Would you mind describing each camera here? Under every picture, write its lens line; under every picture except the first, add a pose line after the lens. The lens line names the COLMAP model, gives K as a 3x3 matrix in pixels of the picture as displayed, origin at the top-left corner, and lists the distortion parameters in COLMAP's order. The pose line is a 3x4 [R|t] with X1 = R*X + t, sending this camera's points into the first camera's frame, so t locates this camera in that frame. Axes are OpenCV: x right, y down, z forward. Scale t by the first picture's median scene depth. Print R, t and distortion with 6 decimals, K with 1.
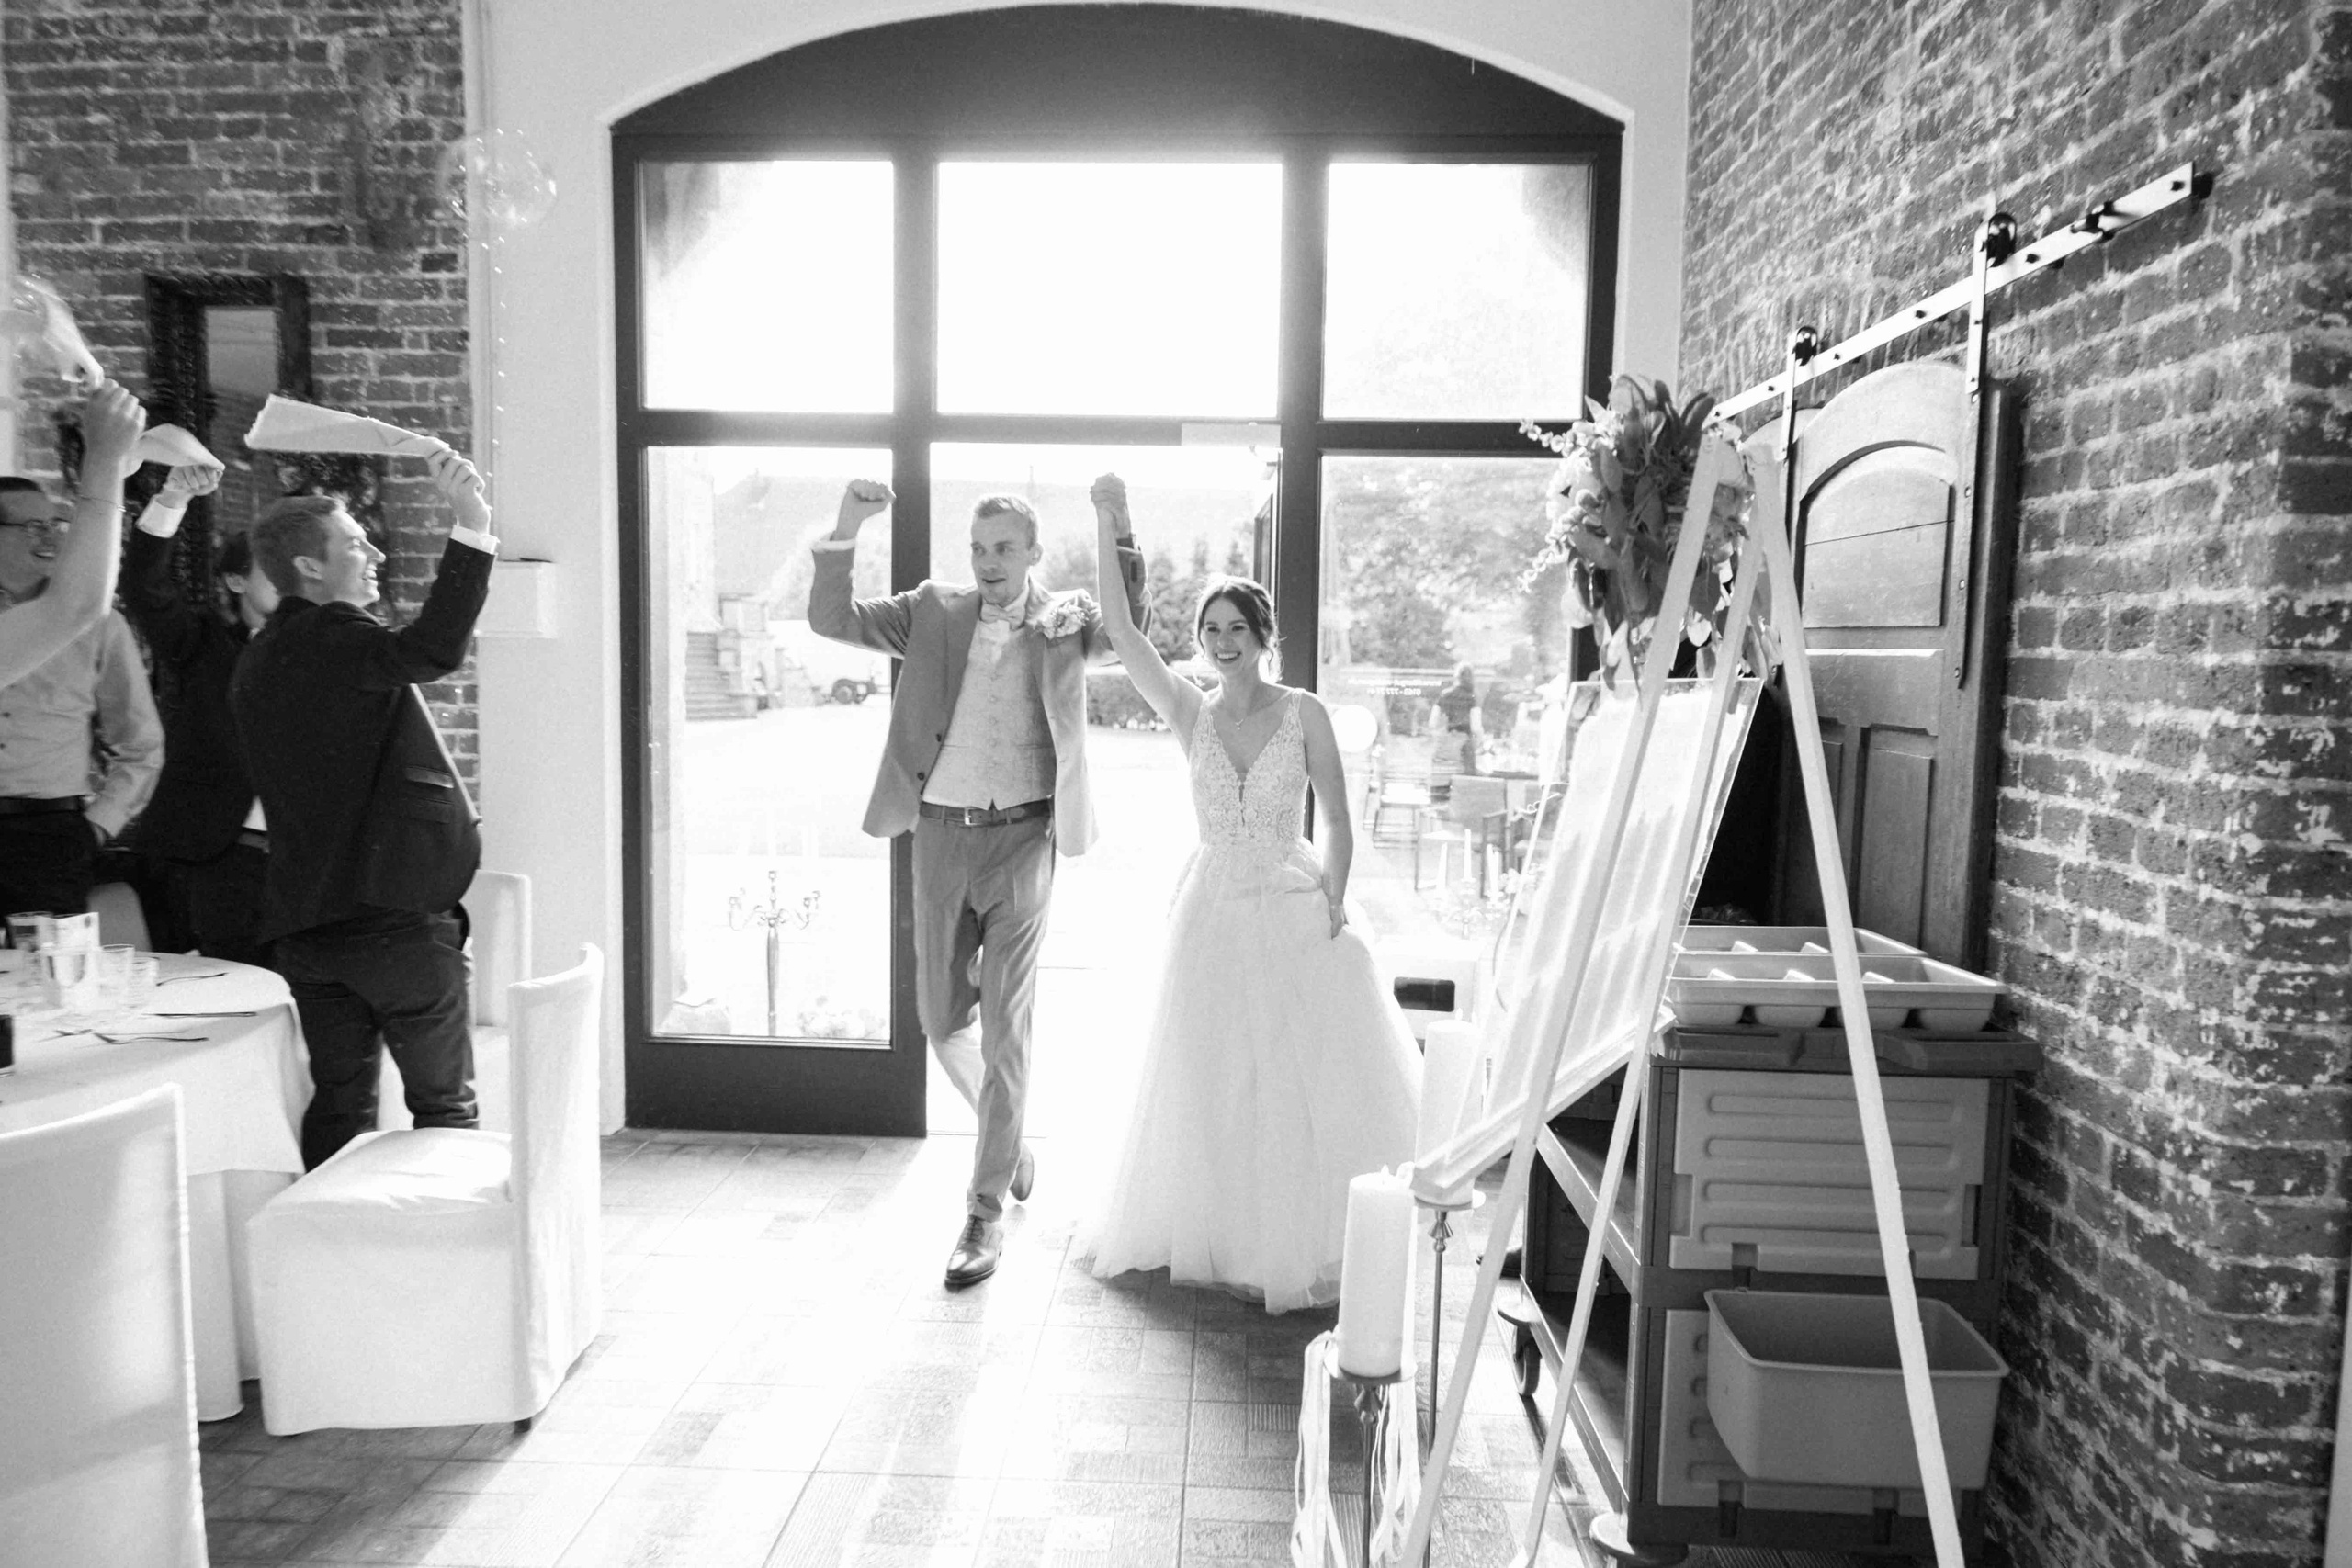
lens RADIAL K [[1598.2, 0, 1170.1], [0, 1598.2, 831.3], [0, 0, 1]] dist [0.002610, 0.001835]
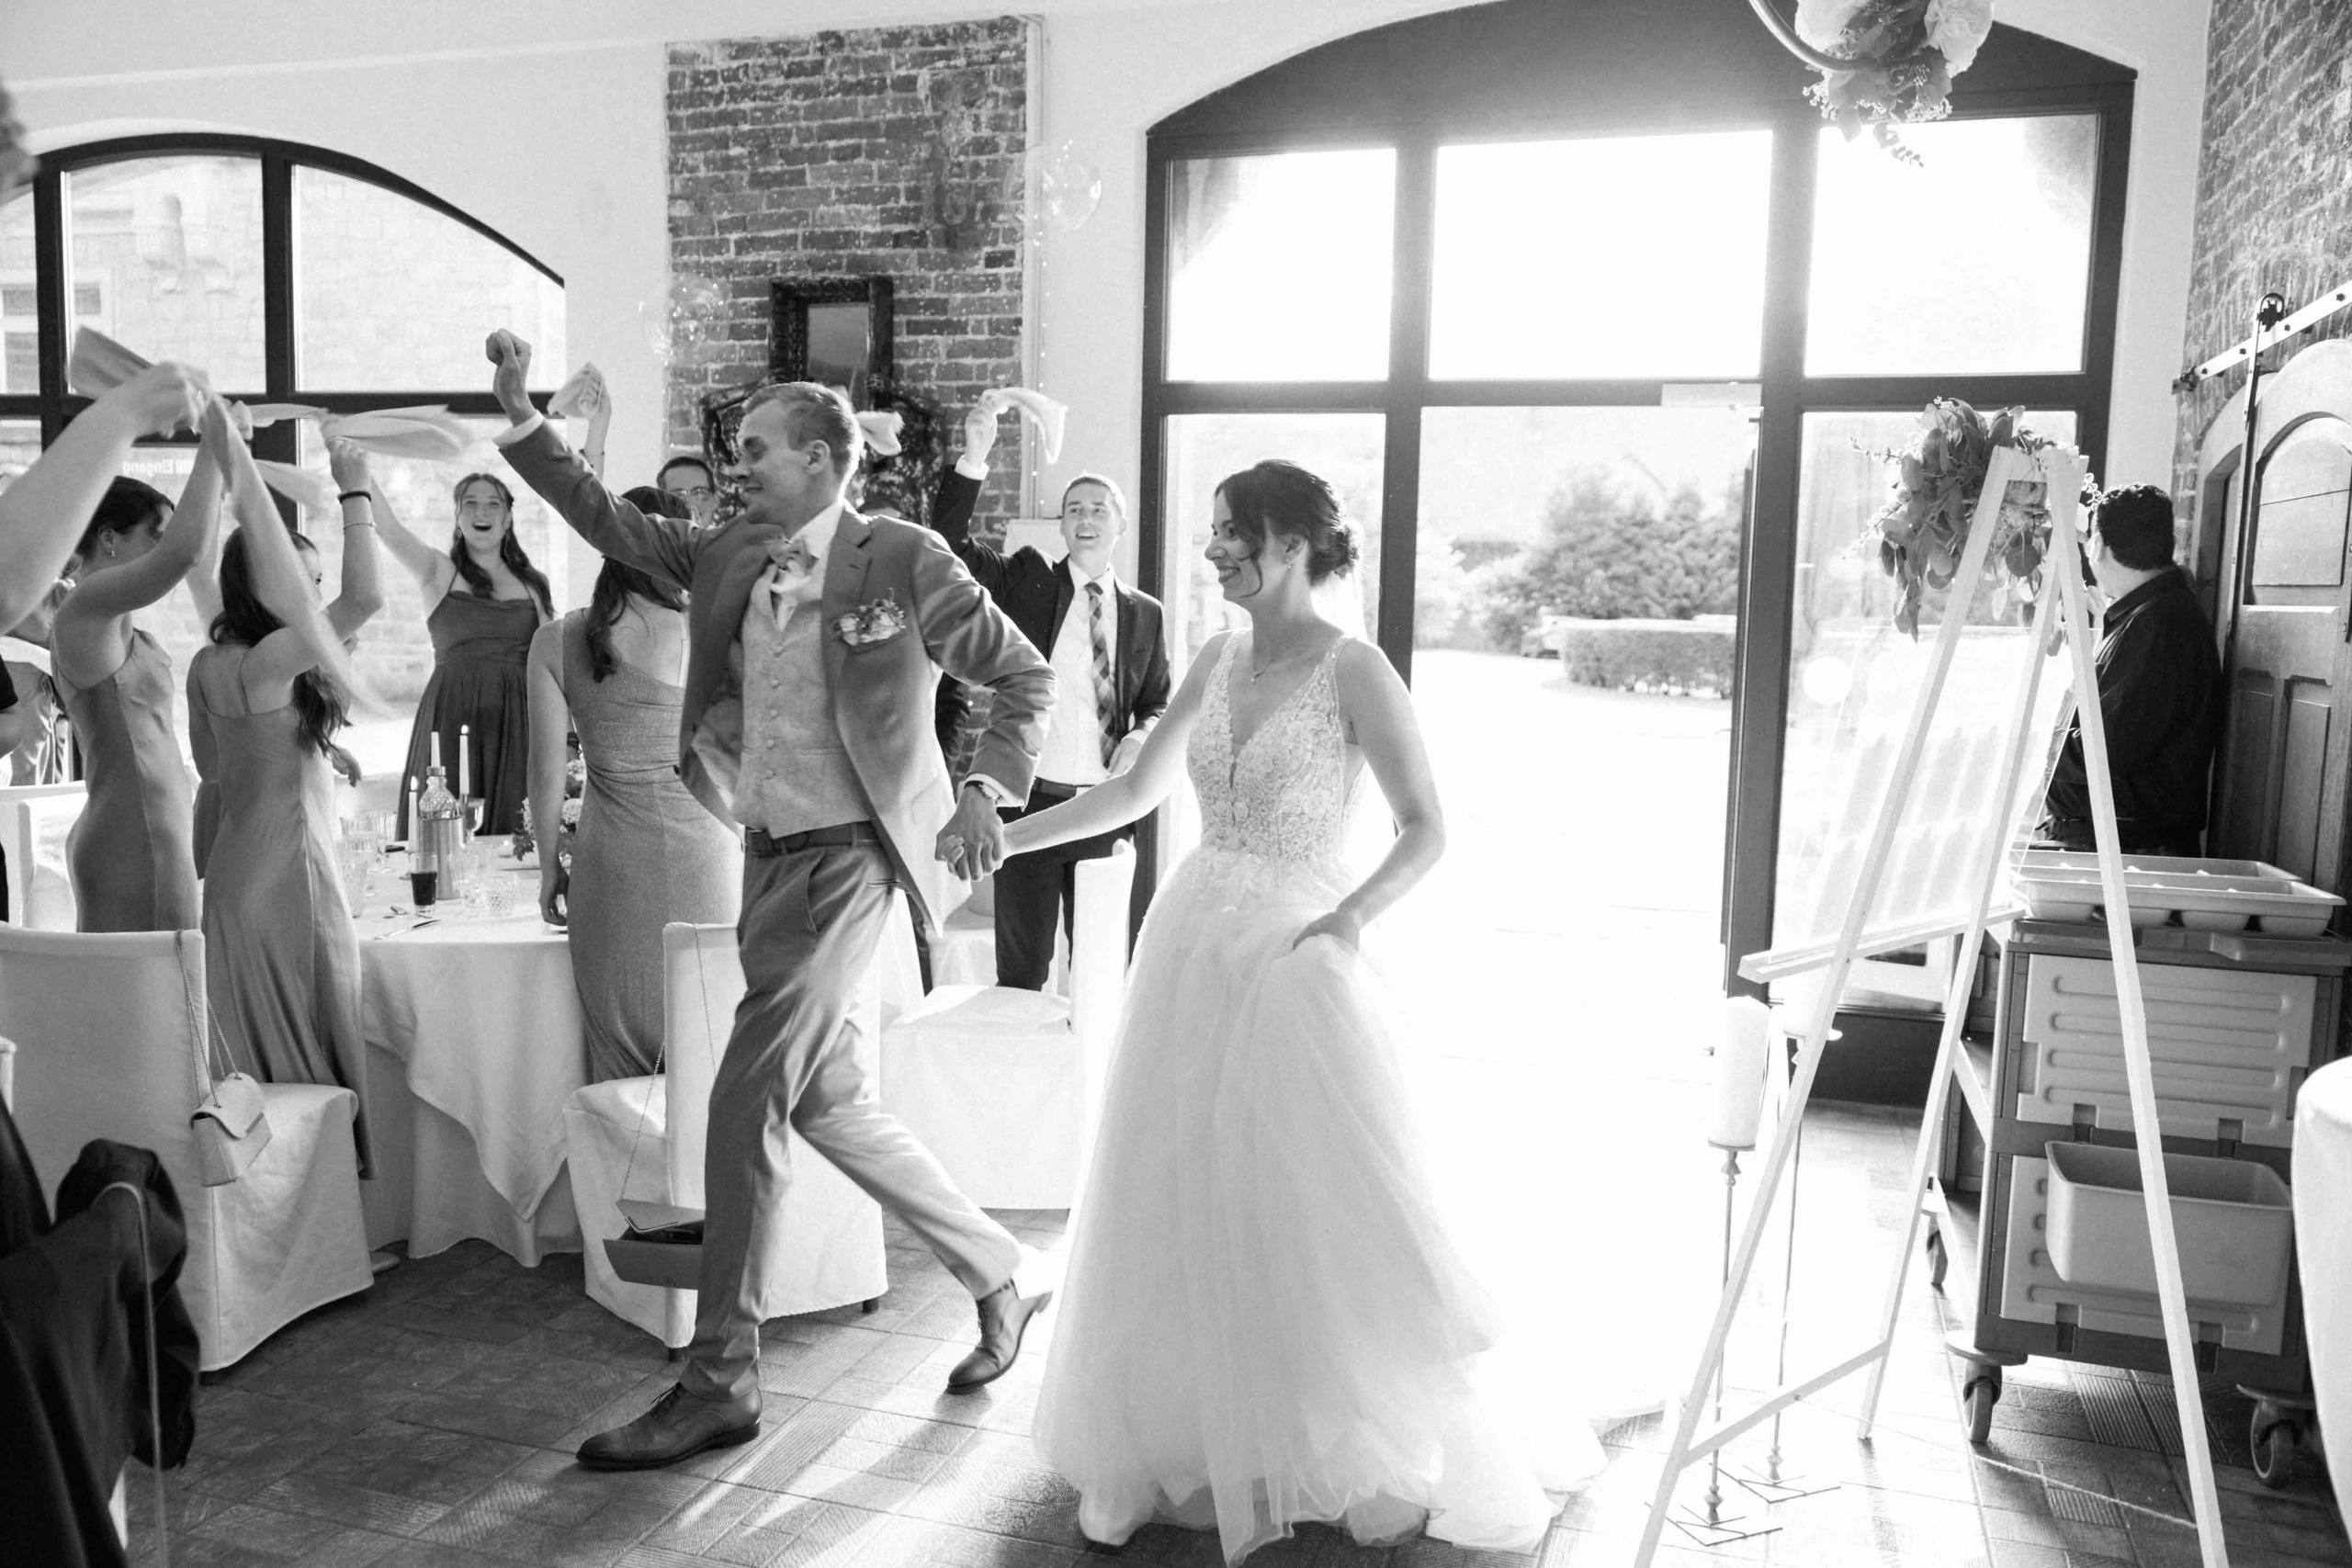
lens RADIAL K [[1887.7, 0, 1176.0], [0, 1887.7, 784.0], [0, 0, 1]] dist [-0.011374, 0.004053]
pose [[0.963595, 0.033412, -0.265269, 0.035871], [-0.037485, 0.999244, -0.010302, 0.029472], [0.264724, 0.019871, 0.964119, -0.261950]]
